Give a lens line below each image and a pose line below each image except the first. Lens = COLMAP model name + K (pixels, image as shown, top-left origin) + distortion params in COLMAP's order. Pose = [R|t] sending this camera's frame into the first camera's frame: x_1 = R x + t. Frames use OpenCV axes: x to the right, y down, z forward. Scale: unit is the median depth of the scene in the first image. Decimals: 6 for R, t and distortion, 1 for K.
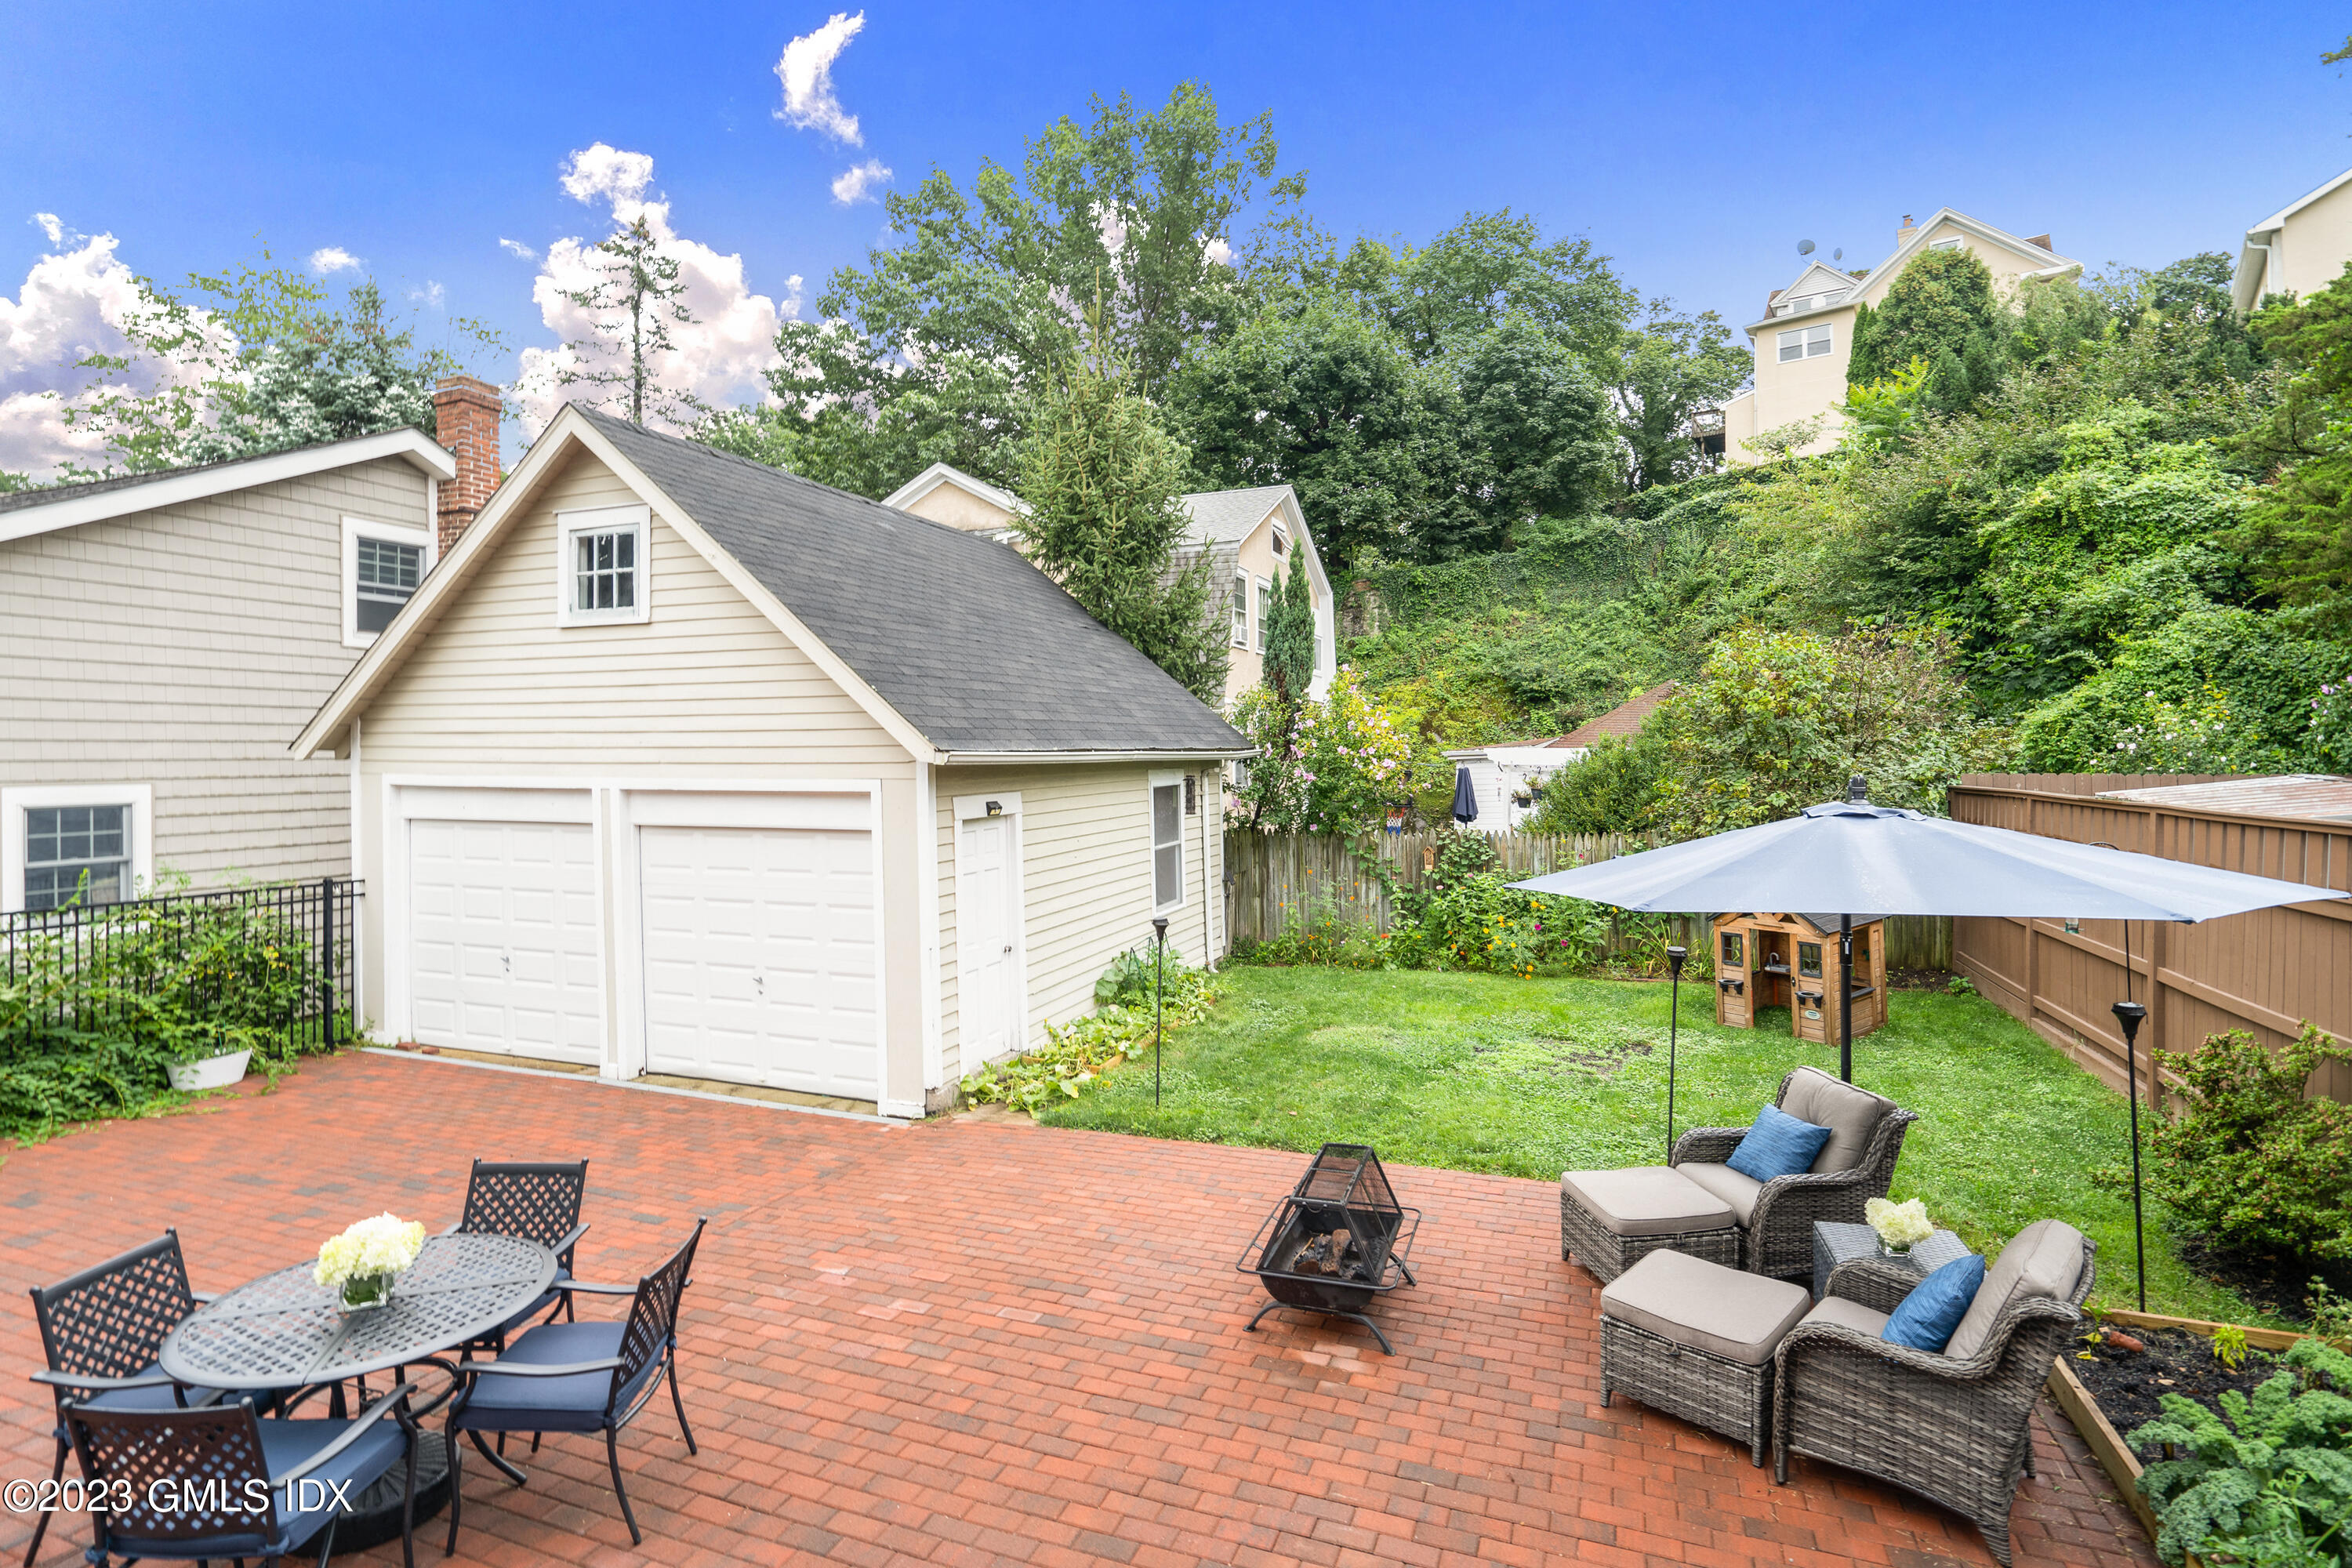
lens RADIAL K [[1086.3, 0, 1177.5], [0, 1086.3, 758.8], [0, 0, 1]] dist [-0.002583, 0.000287]
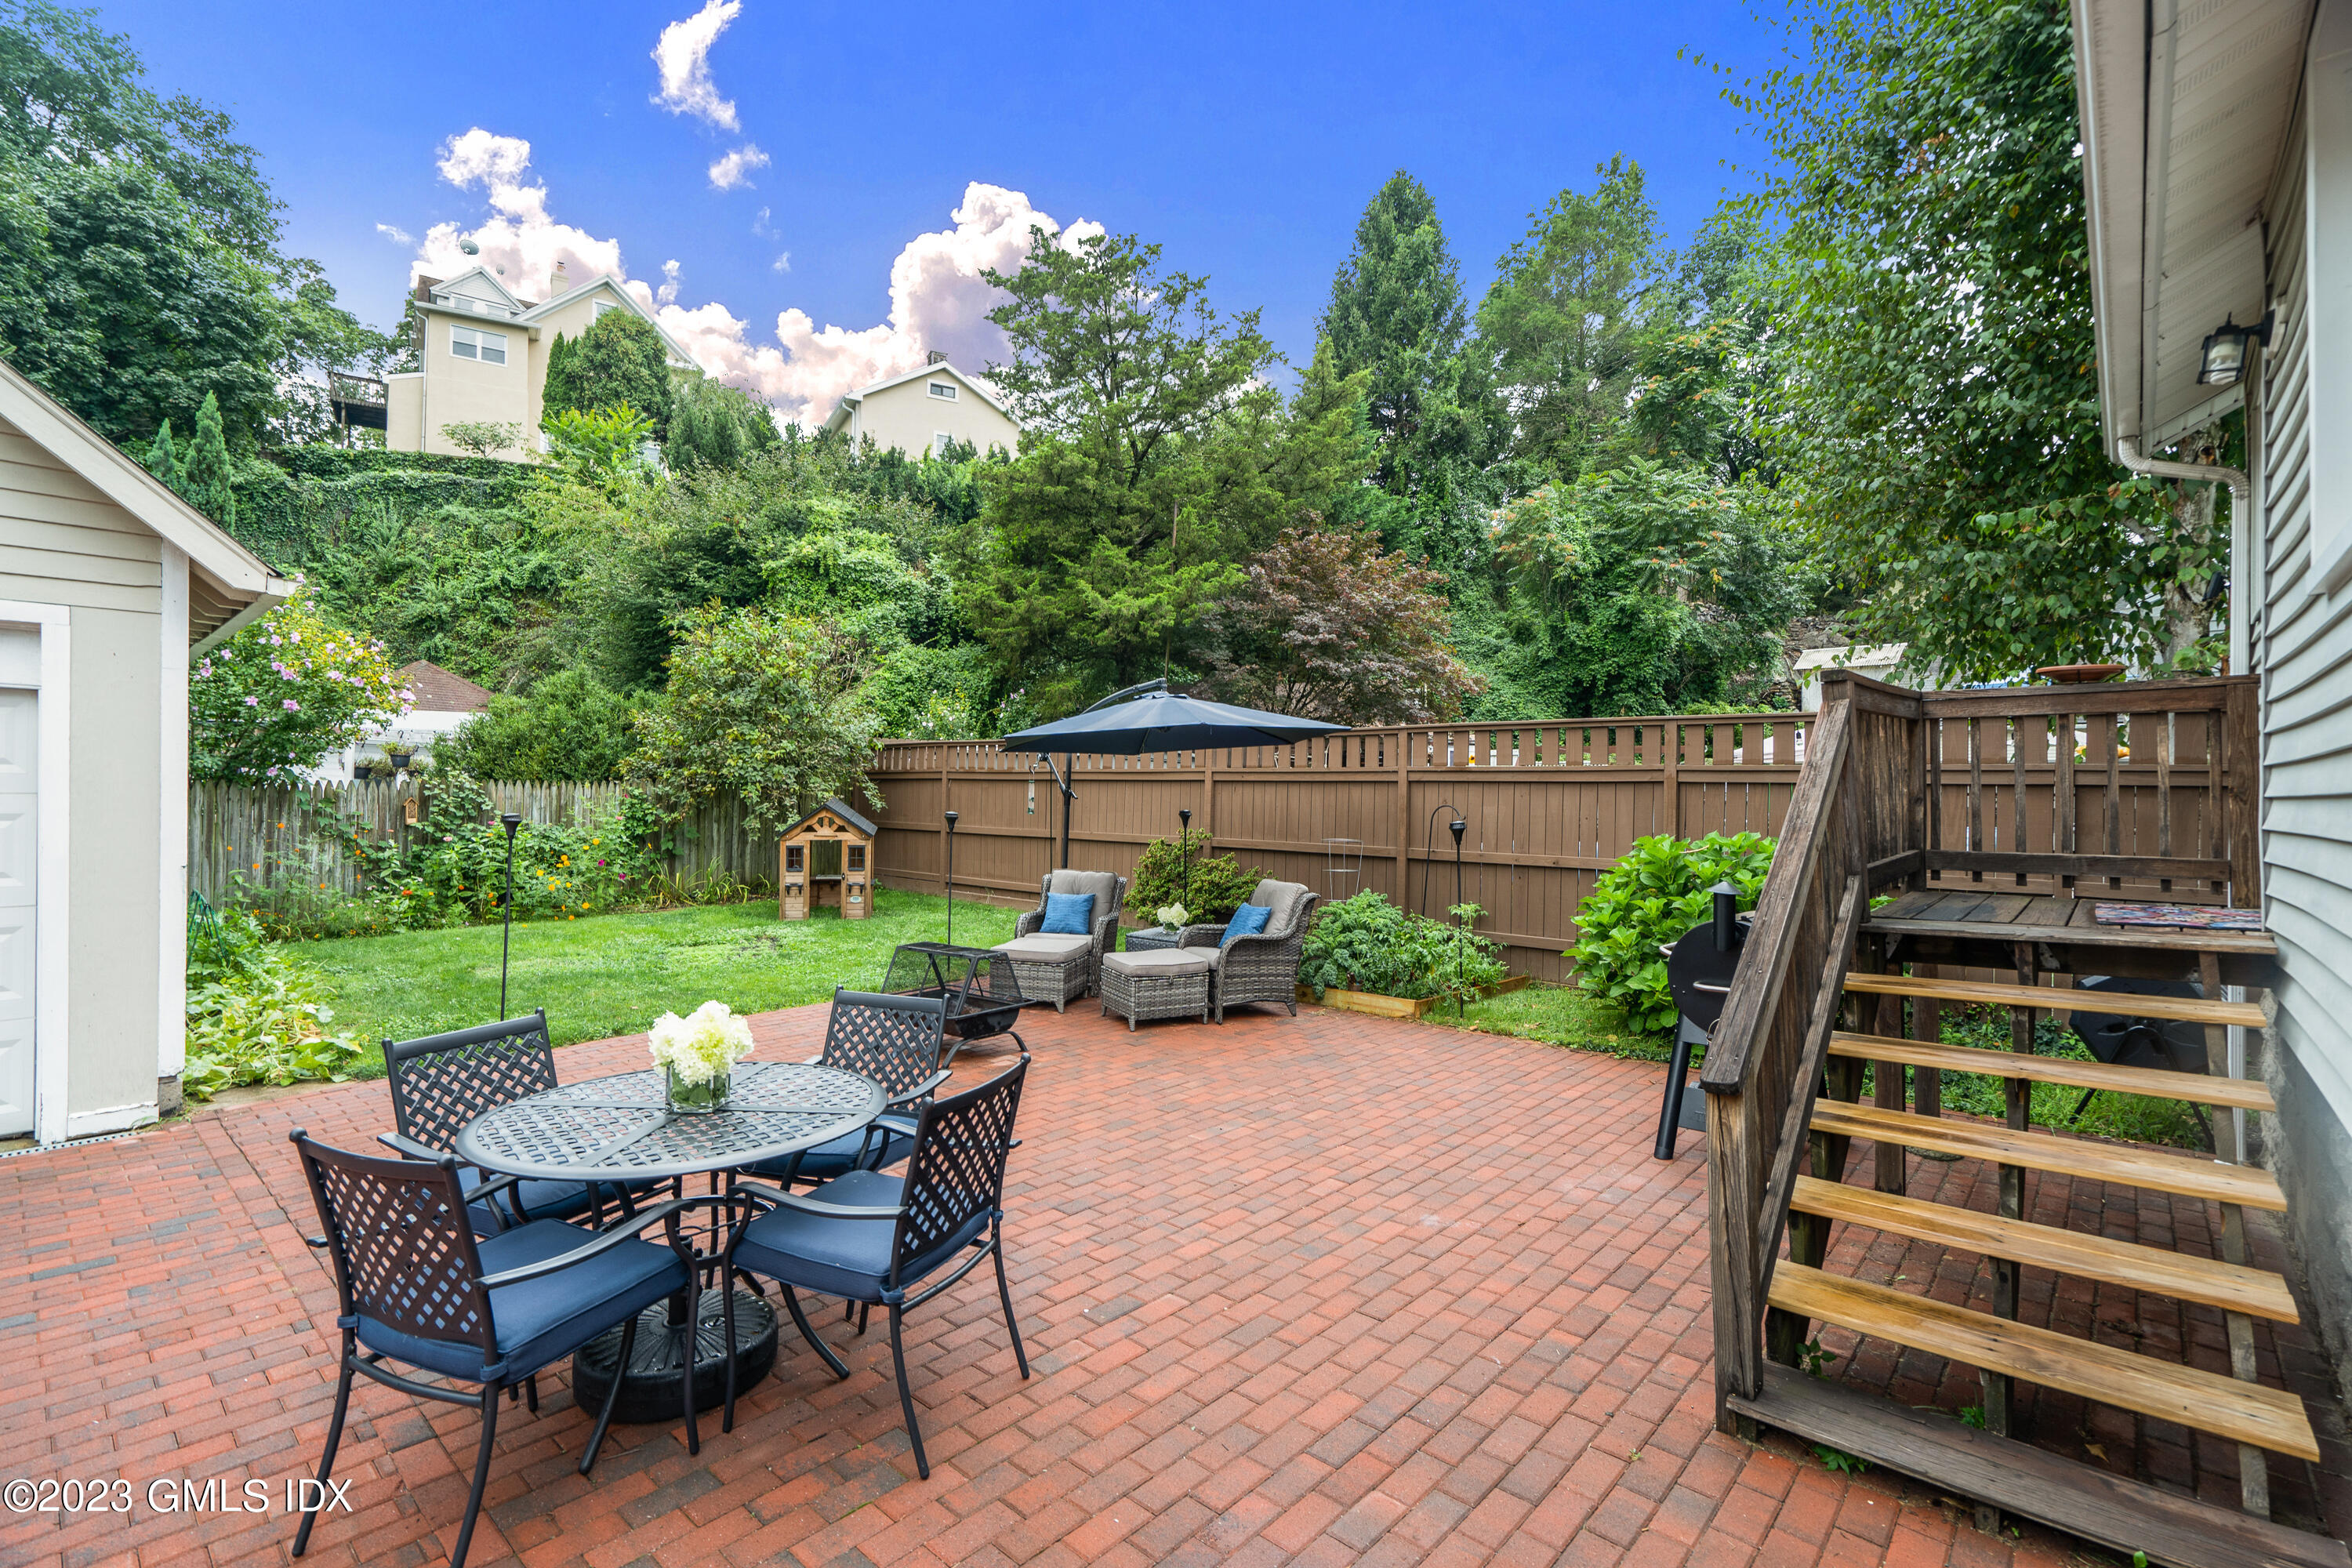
lens RADIAL K [[1096.1, 0, 1176.0], [0, 1096.1, 784.0], [0, 0, 1]] dist [-0.000257, -0.000134]
pose [[0.364274, 0.012210, 0.931212, -0.286173], [-0.009472, 0.999911, -0.009405, 0.055579], [-0.931244, -0.005395, 0.364357, 0.078124]]
